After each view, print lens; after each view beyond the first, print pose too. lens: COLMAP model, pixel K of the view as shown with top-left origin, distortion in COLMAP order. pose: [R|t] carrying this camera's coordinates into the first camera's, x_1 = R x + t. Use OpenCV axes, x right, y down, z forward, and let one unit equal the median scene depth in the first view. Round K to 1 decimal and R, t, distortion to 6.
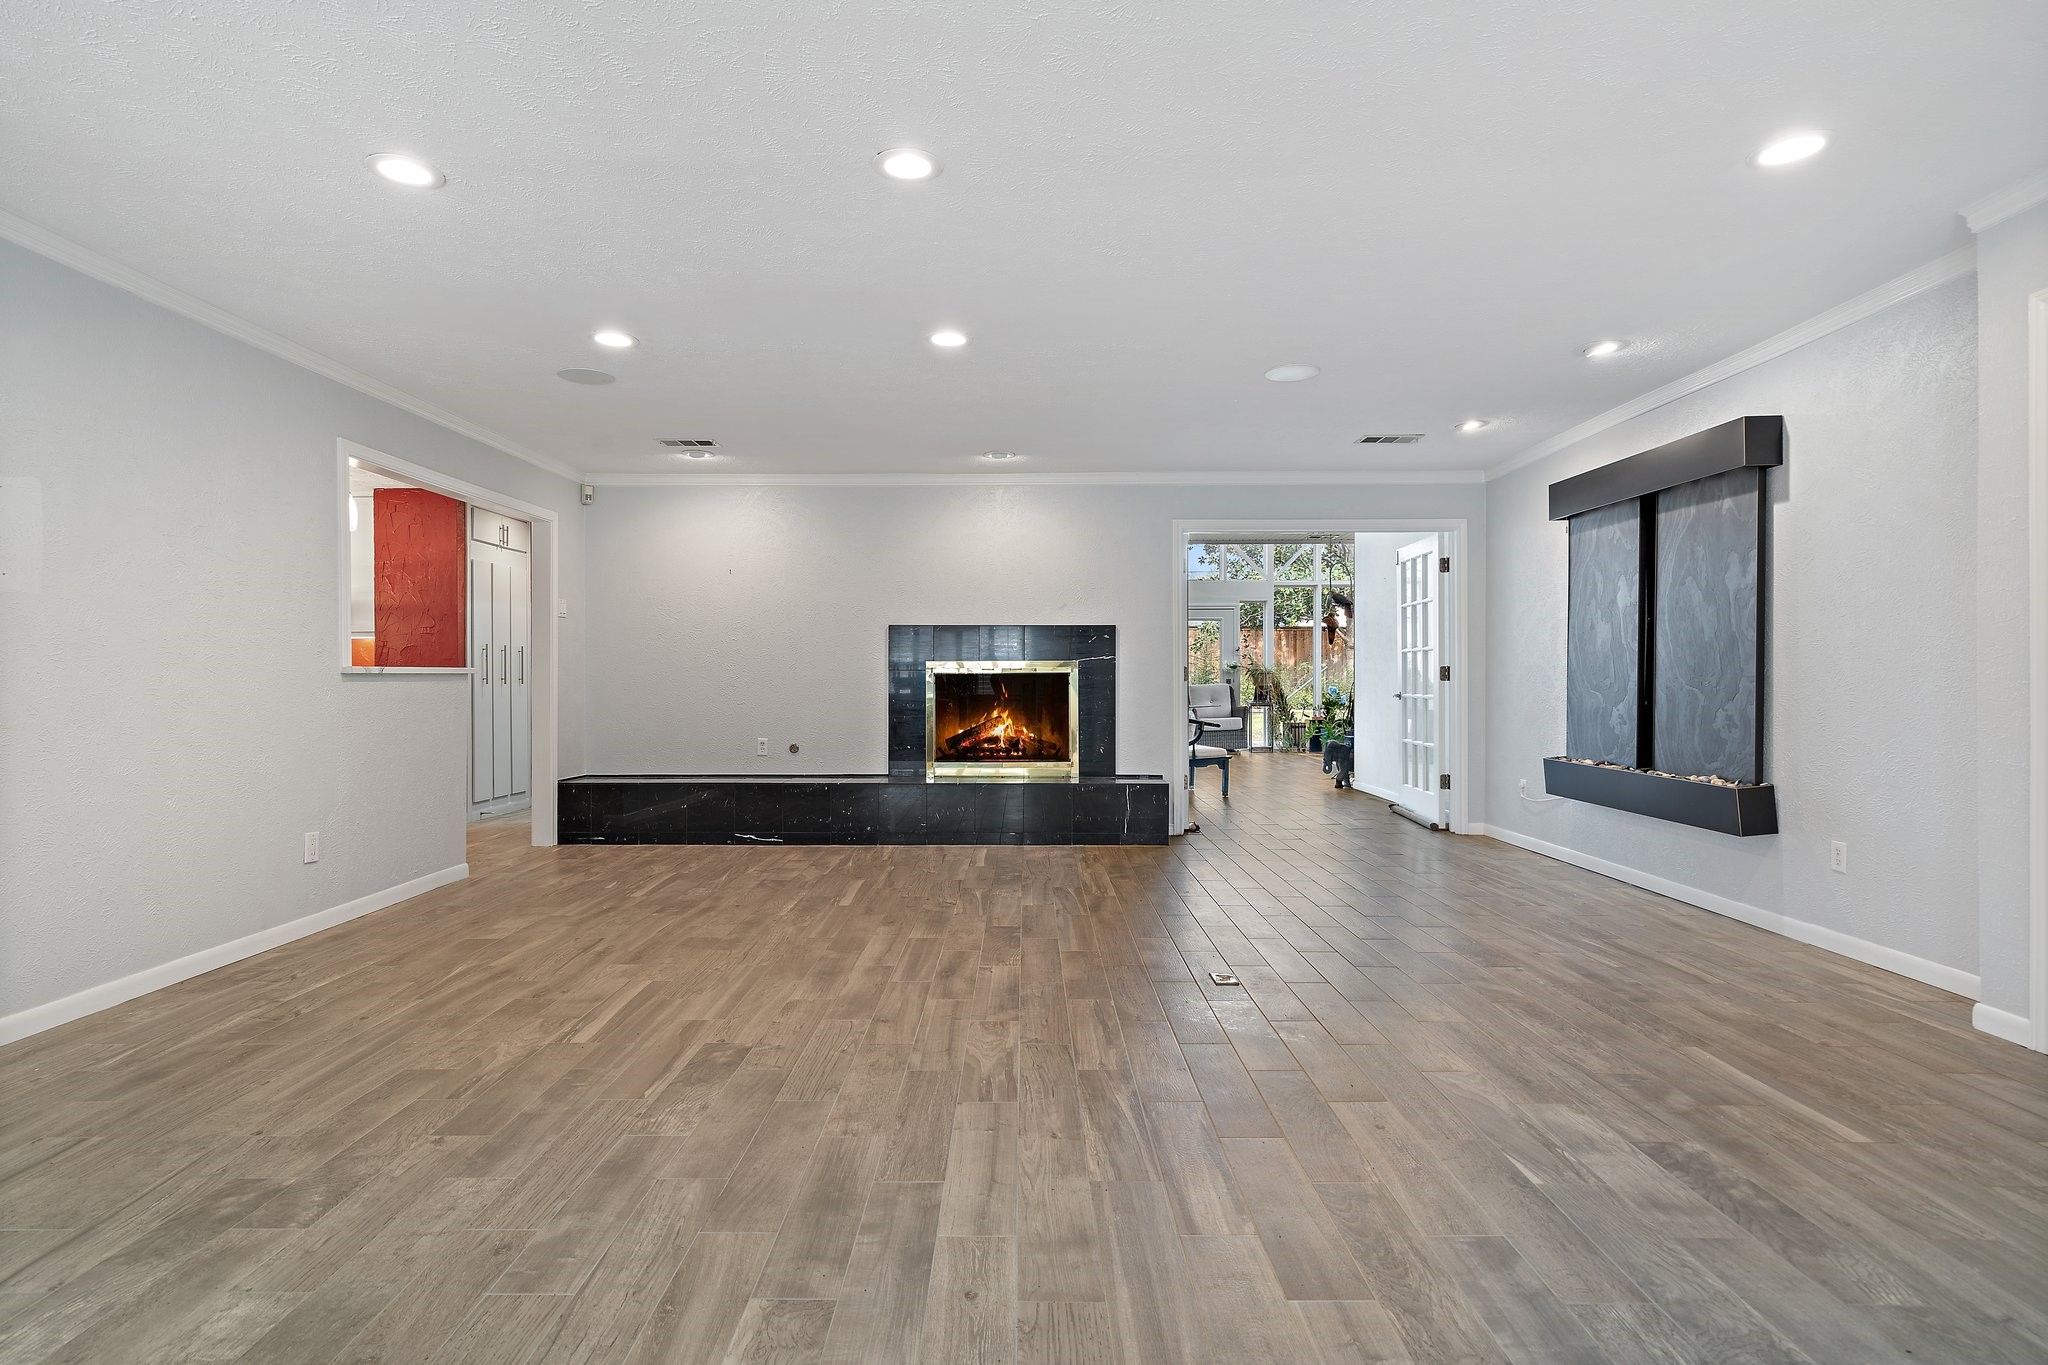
lens RADIAL K [[998.5, 0, 1024.0], [0, 998.5, 674.5], [0, 0, 1]] dist [0.005221, -0.001379]
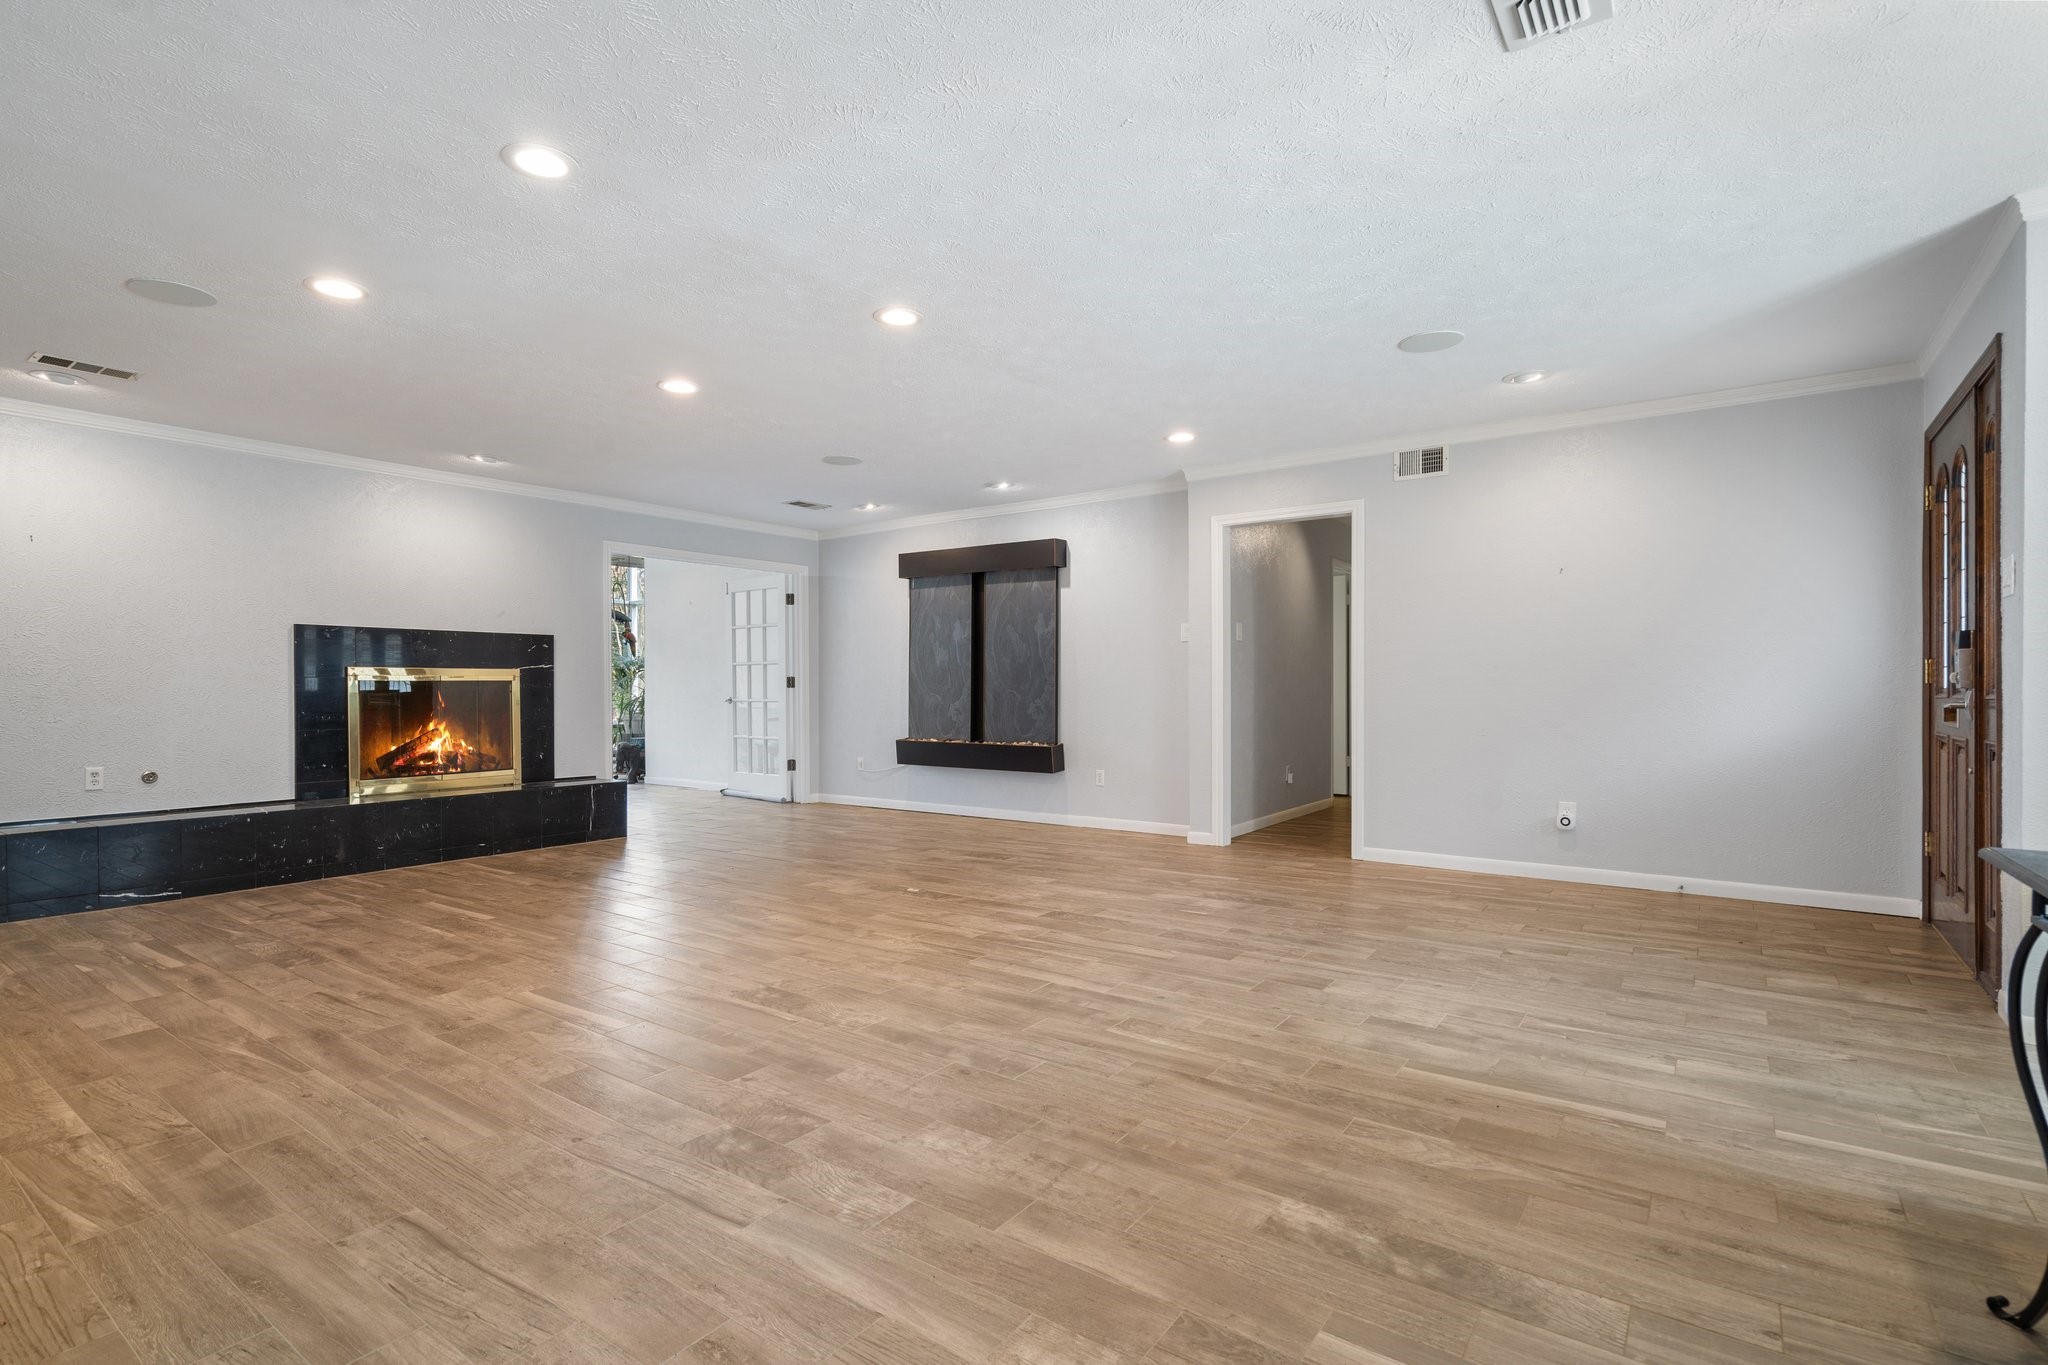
lens RADIAL K [[998.5, 0, 953.3], [0, 998.5, 701.7], [0, 0, 1]] dist [0.005221, -0.001379]
pose [[0.604069, -0.013629, 0.796816, -0.783356], [0.001421, 0.999871, 0.016025, 0.004998], [-0.796931, -0.008548, 0.604010, 0.063870]]
